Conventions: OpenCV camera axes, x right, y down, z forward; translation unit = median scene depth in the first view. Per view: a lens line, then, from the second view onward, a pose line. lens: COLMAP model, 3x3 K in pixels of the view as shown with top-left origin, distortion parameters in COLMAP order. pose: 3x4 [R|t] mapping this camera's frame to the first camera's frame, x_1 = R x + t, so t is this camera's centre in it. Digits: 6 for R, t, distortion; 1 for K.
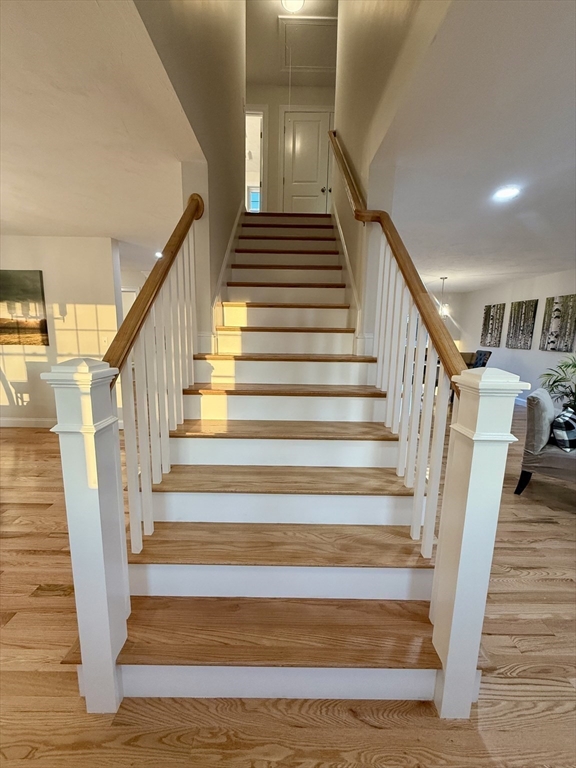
lens RADIAL K [[306.9, 0, 287.9], [0, 306.9, 380.2], [0, 0, 1]] dist [-0.001633, 0.000764]
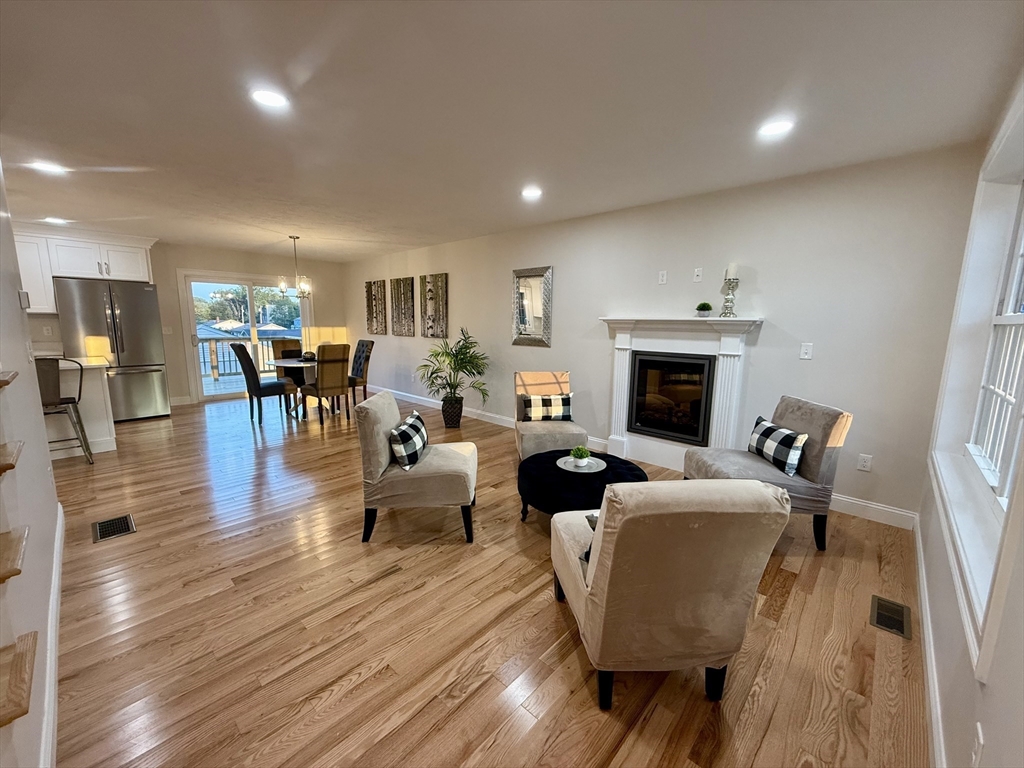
lens RADIAL K [[409.2, 0, 509.6], [0, 409.2, 383.5], [0, 0, 1]] dist [-0.001633, 0.000764]
pose [[0.688779, -0.121502, 0.714718, 0.166060], [0.114492, 0.991715, 0.058255, -0.007475], [-0.715874, 0.041704, 0.696983, 0.034155]]
